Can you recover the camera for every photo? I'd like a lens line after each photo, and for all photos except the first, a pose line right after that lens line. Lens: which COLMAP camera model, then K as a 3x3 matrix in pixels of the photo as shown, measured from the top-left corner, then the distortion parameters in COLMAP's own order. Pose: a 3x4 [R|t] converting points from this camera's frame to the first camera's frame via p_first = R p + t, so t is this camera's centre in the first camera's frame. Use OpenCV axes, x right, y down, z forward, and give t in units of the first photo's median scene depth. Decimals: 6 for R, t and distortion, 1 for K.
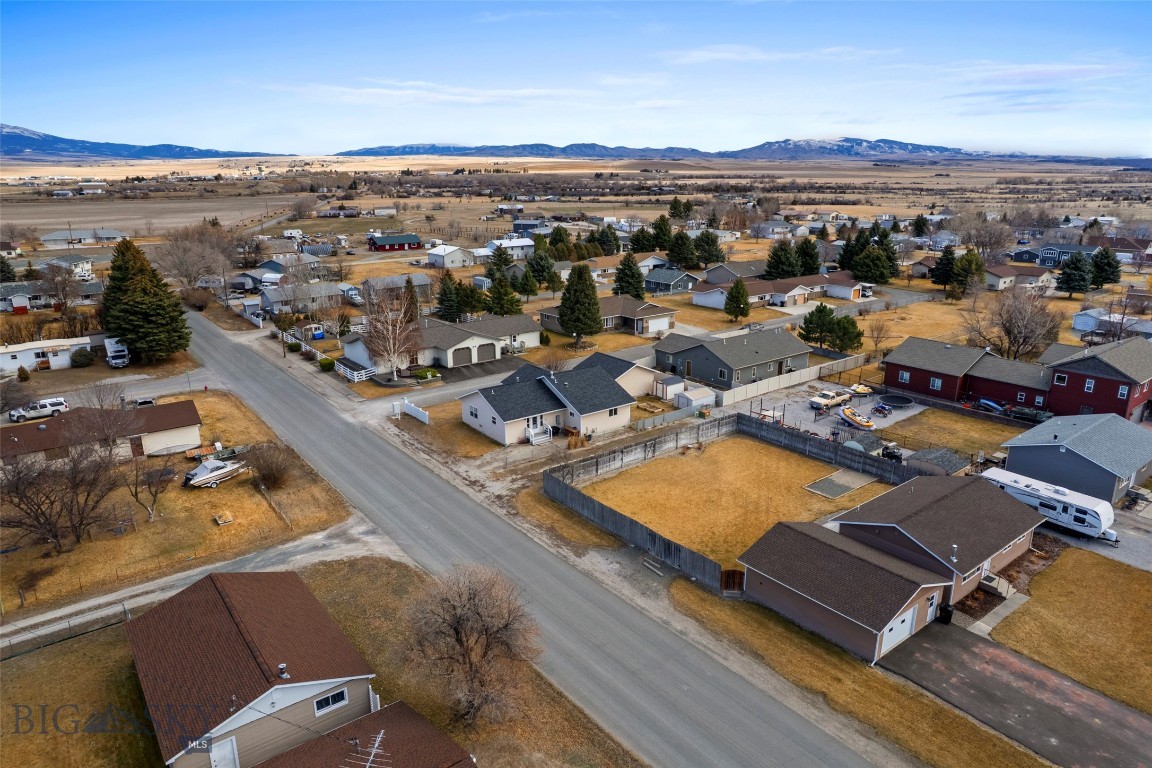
lens RADIAL K [[739.6, 0, 577.6], [0, 739.6, 382.1], [0, 0, 1]] dist [-0.083217, 0.076189]
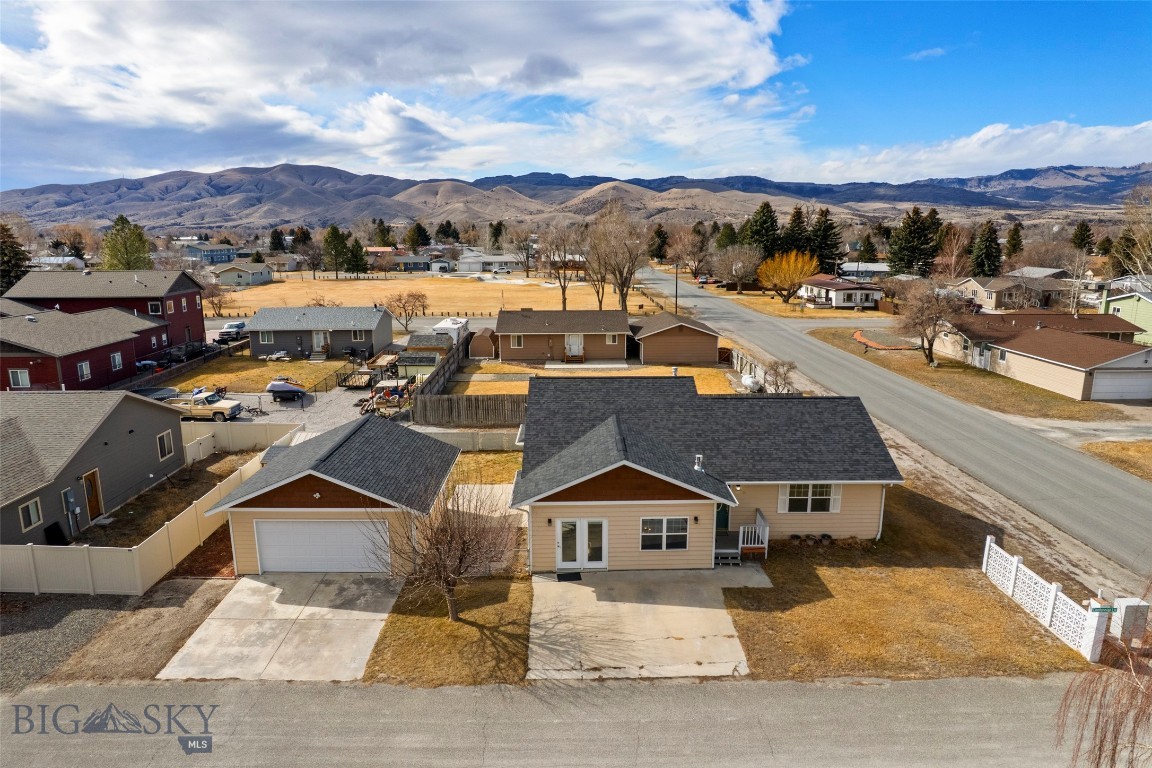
lens RADIAL K [[739.6, 0, 577.6], [0, 739.6, 382.1], [0, 0, 1]] dist [-0.083217, 0.076189]
pose [[-0.802918, -0.115686, 0.584757, -0.254753], [0.169907, 0.895877, 0.410532, -0.202598], [-0.571363, 0.428977, -0.699660, 1.399786]]
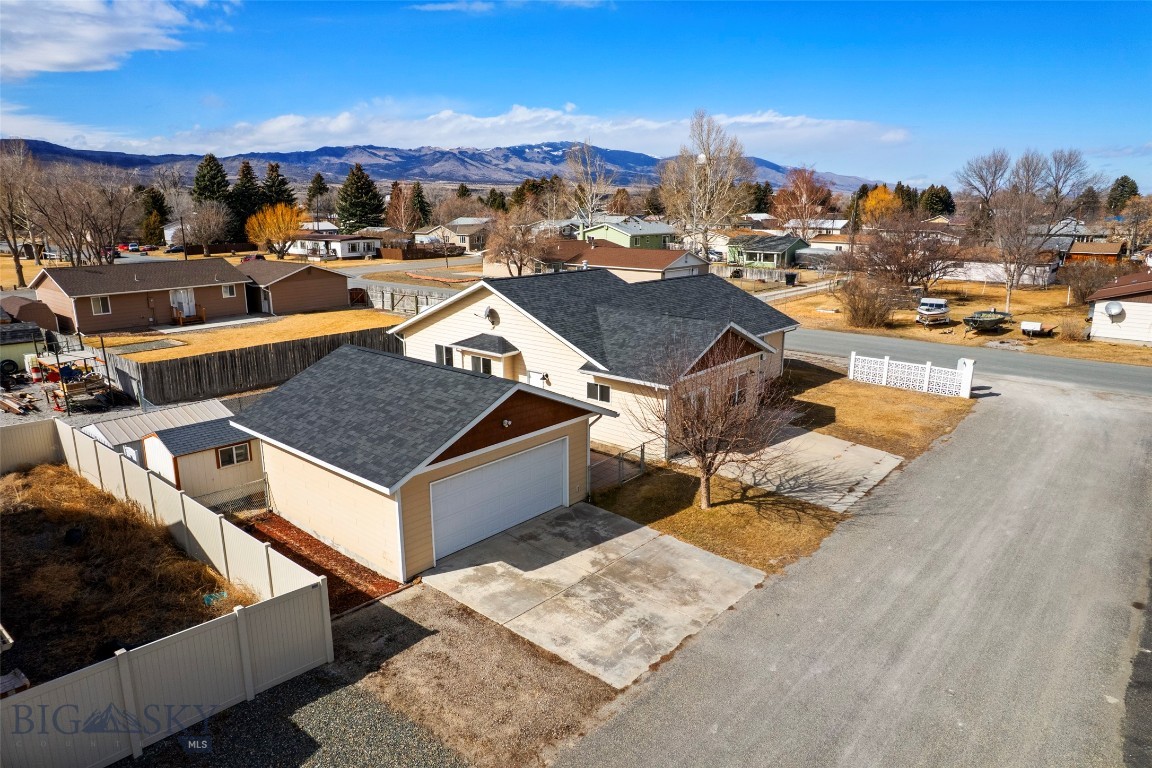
lens RADIAL K [[739.6, 0, 577.6], [0, 739.6, 382.1], [0, 0, 1]] dist [-0.083217, 0.076189]
pose [[-0.978615, 0.052389, -0.198919, 0.060892], [-0.053340, 0.869317, 0.491369, -0.170495], [0.198666, 0.491471, -0.847931, 1.460569]]
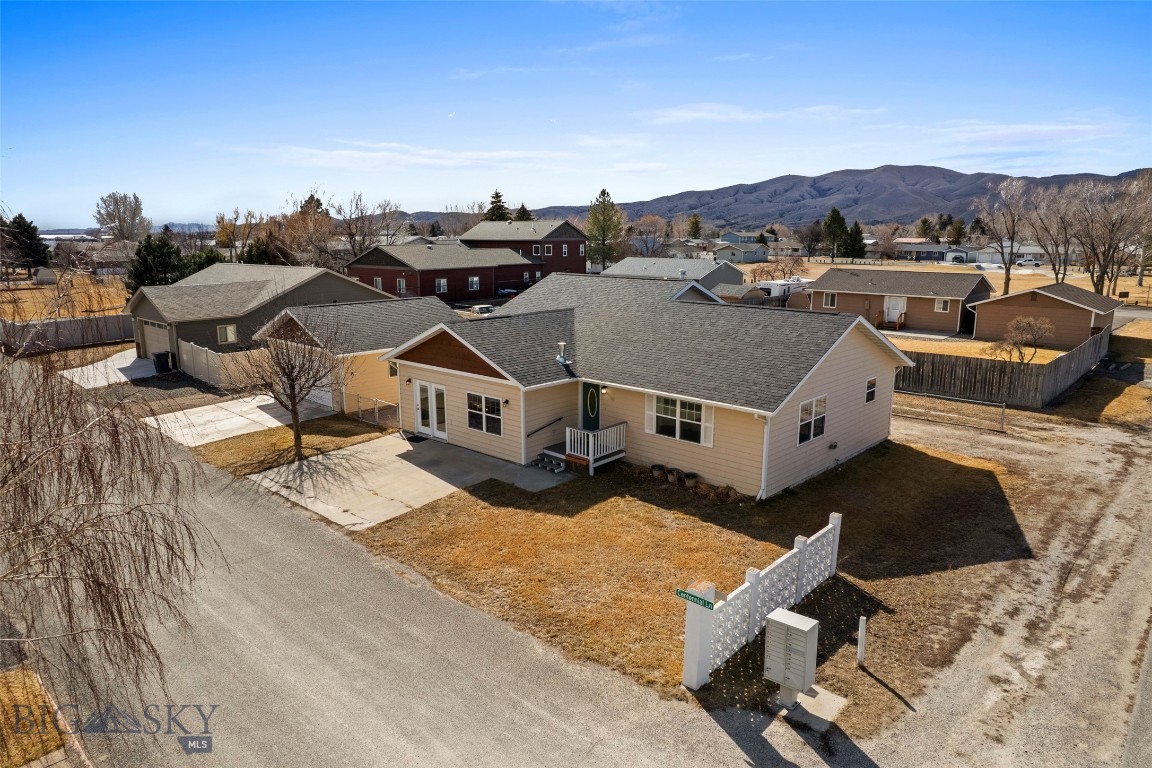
lens RADIAL K [[739.6, 0, 577.6], [0, 739.6, 382.1], [0, 0, 1]] dist [-0.083217, 0.076189]
pose [[-0.168372, -0.192354, 0.966773, -0.406284], [0.274572, 0.932807, 0.233415, -0.064166], [-0.946711, 0.304749, -0.104243, 1.153587]]
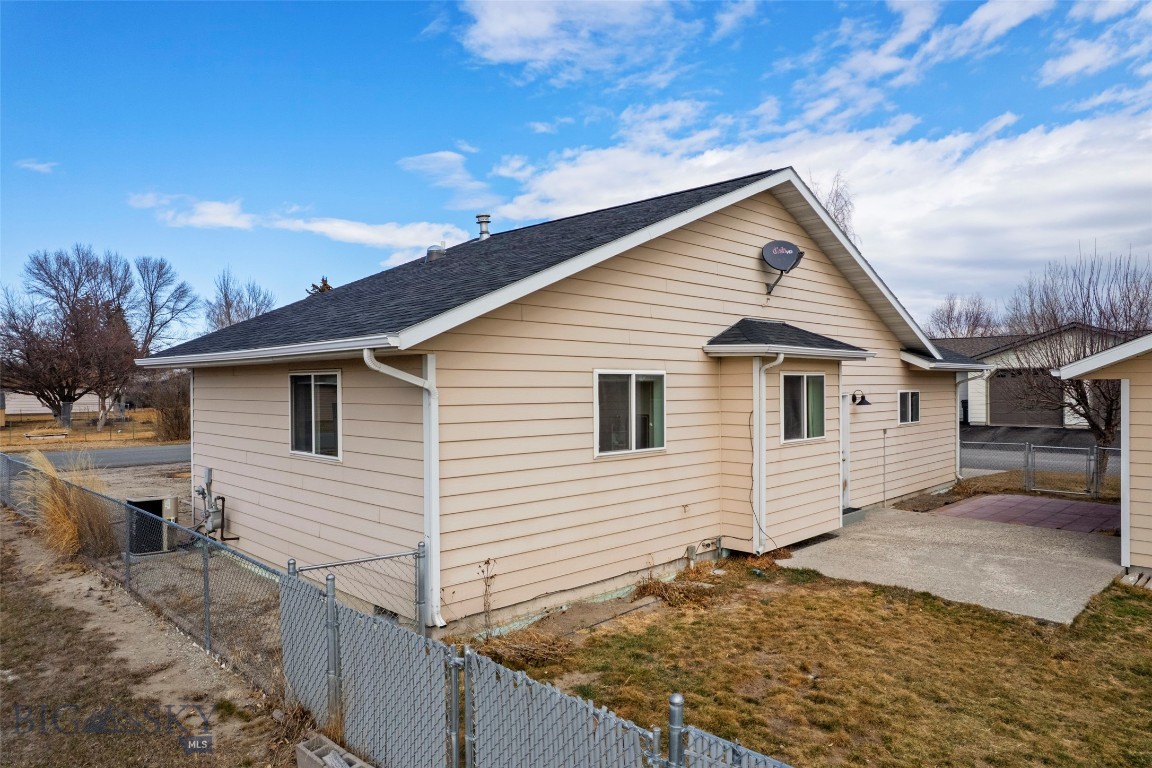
lens RADIAL K [[739.6, 0, 577.6], [0, 739.6, 382.1], [0, 0, 1]] dist [-0.083217, 0.076189]
pose [[0.138847, 0.001907, -0.990312, 0.165469], [-0.269860, 0.962227, -0.035982, 0.029851], [0.952836, 0.272242, 0.134117, 1.054969]]
